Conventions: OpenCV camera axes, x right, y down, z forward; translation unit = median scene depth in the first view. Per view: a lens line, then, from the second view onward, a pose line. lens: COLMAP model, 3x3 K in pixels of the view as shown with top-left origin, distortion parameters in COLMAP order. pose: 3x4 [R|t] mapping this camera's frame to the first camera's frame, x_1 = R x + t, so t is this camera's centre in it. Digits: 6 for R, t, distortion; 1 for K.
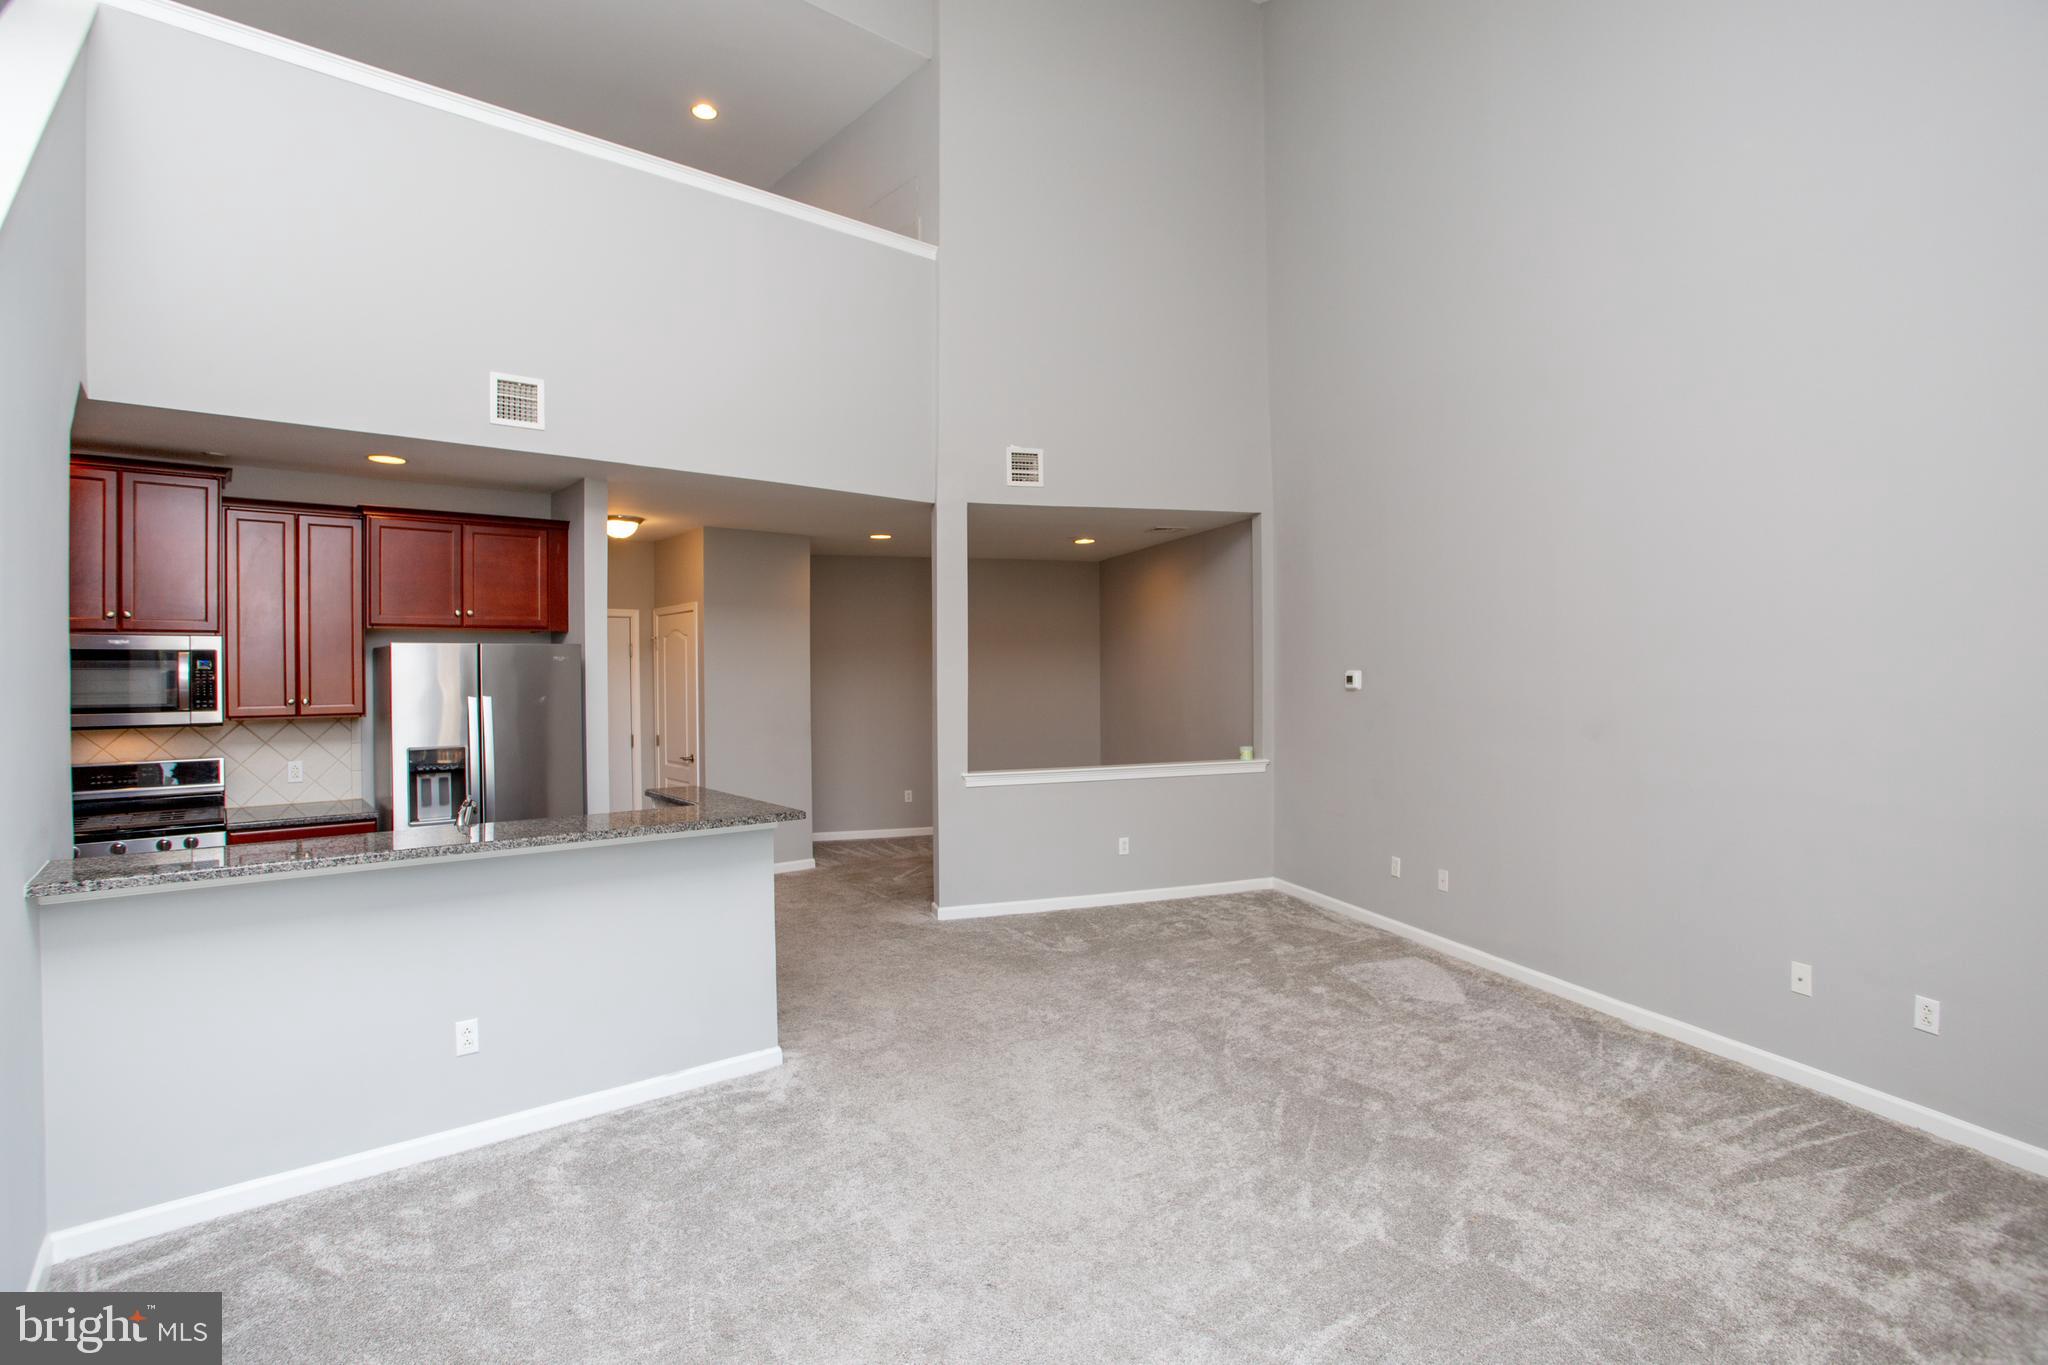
lens RADIAL K [[983.1, 0, 1019.2], [0, 983.1, 676.8], [0, 0, 1]] dist [-0.072812, 0.025738]
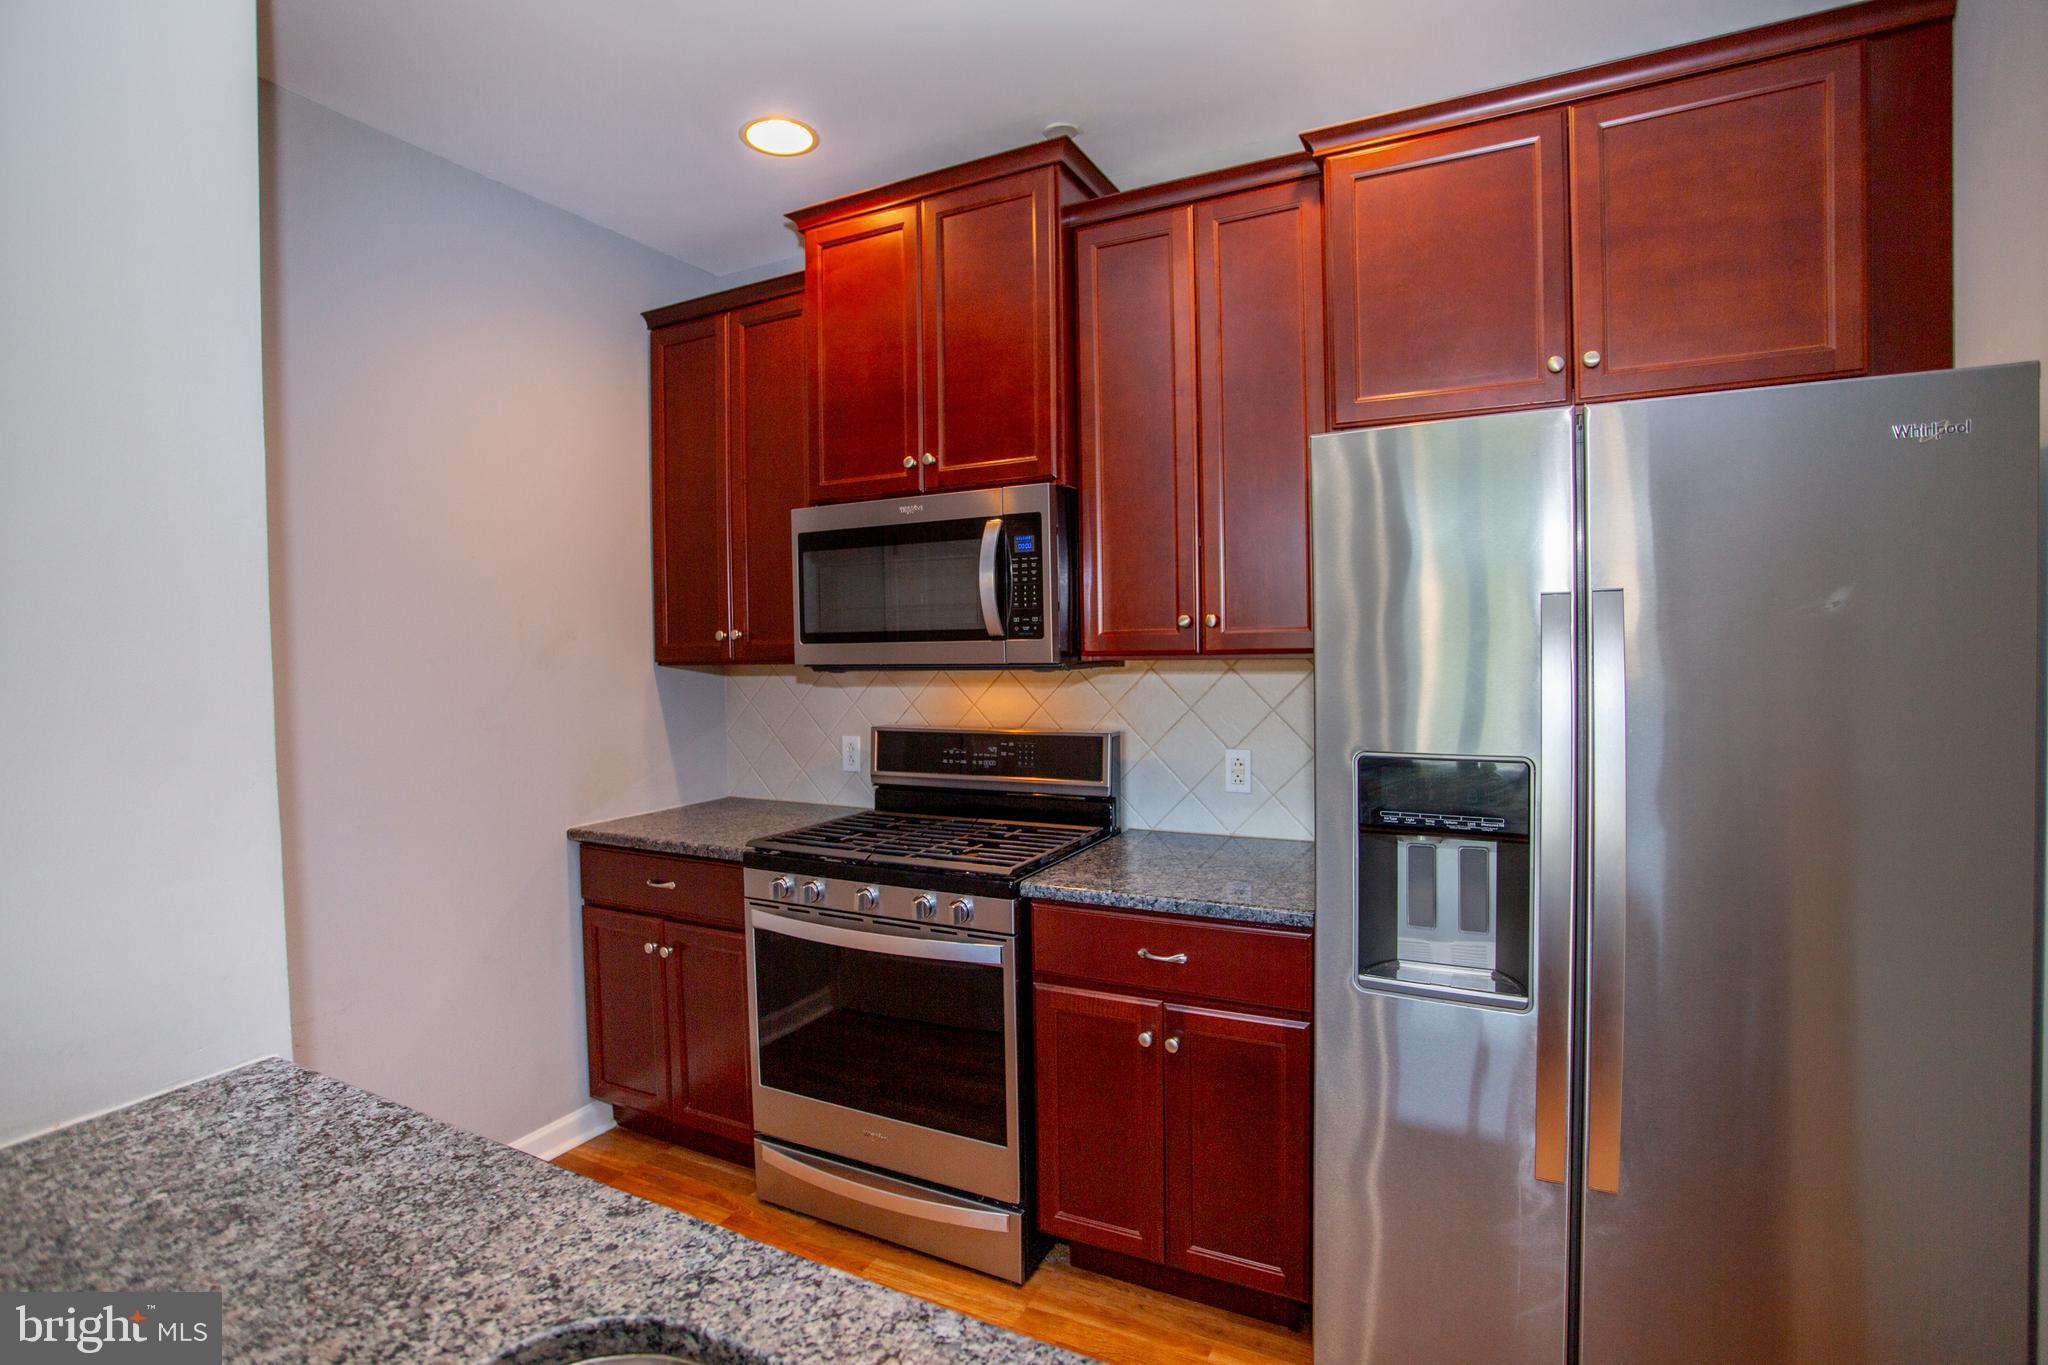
lens RADIAL K [[973.6, 0, 1024.0], [0, 973.6, 682.5], [0, 0, 1]] dist [-0.092619, 0.042883]
pose [[0.396755, 0.034052, -0.917293, -0.358548], [0.003726, 0.999244, 0.038705, 0.035660], [0.917917, -0.018774, 0.396328, 0.713810]]
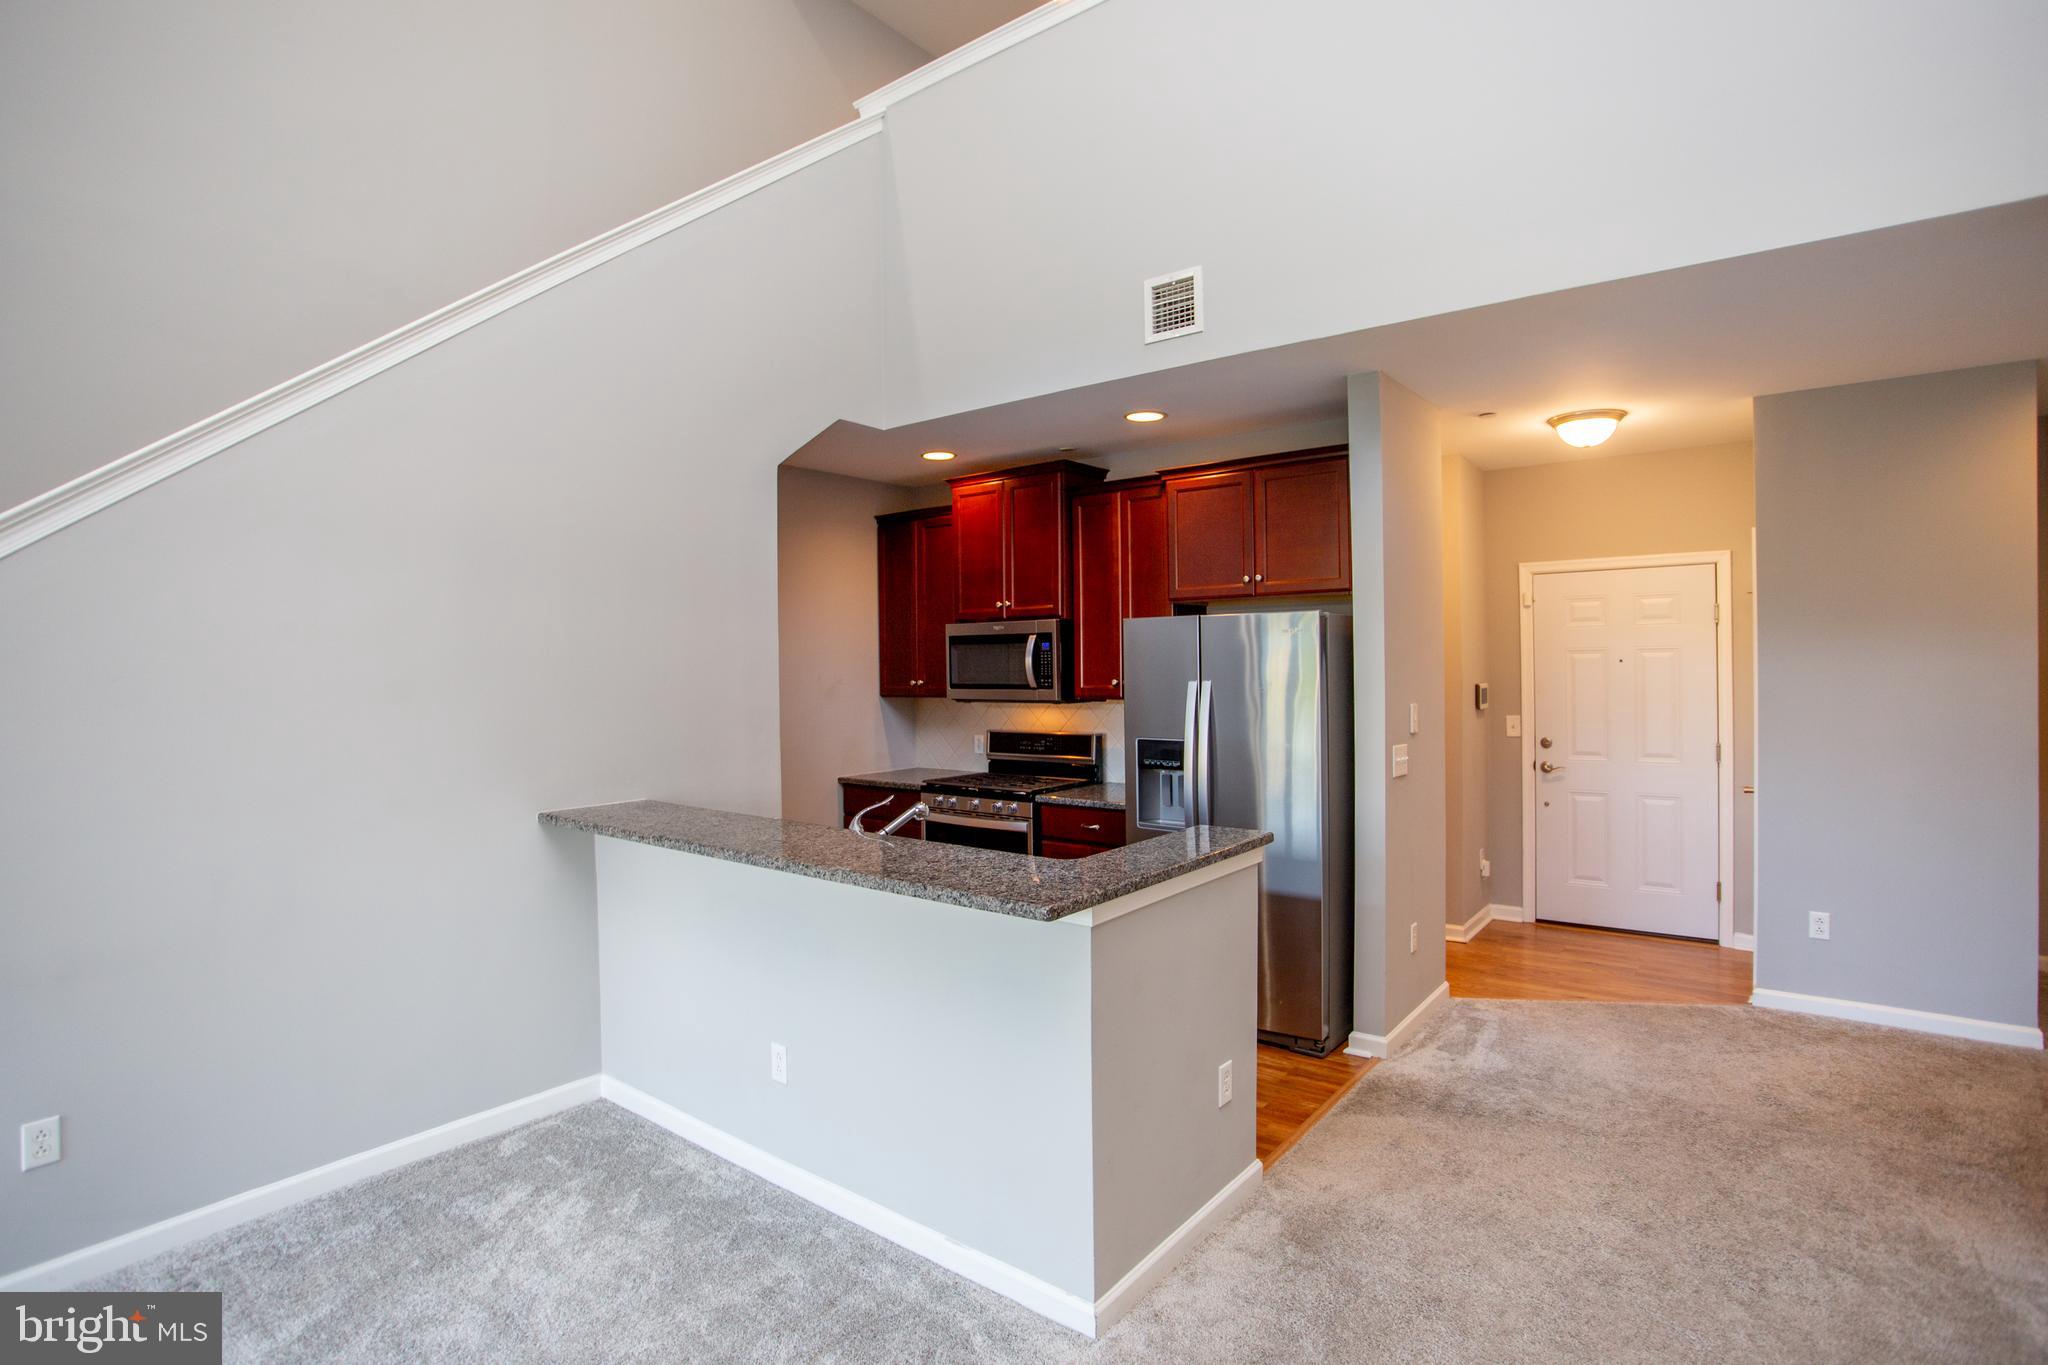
lens RADIAL K [[1014.4, 0, 1026.7], [0, 1014.4, 670.0], [0, 0, 1]] dist [-0.083995, 0.048324]
pose [[0.209064, 0.010298, -0.977848, 0.238343], [0.001317, 0.999941, 0.010812, 0.001872], [0.977901, -0.003548, 0.209038, 0.657674]]
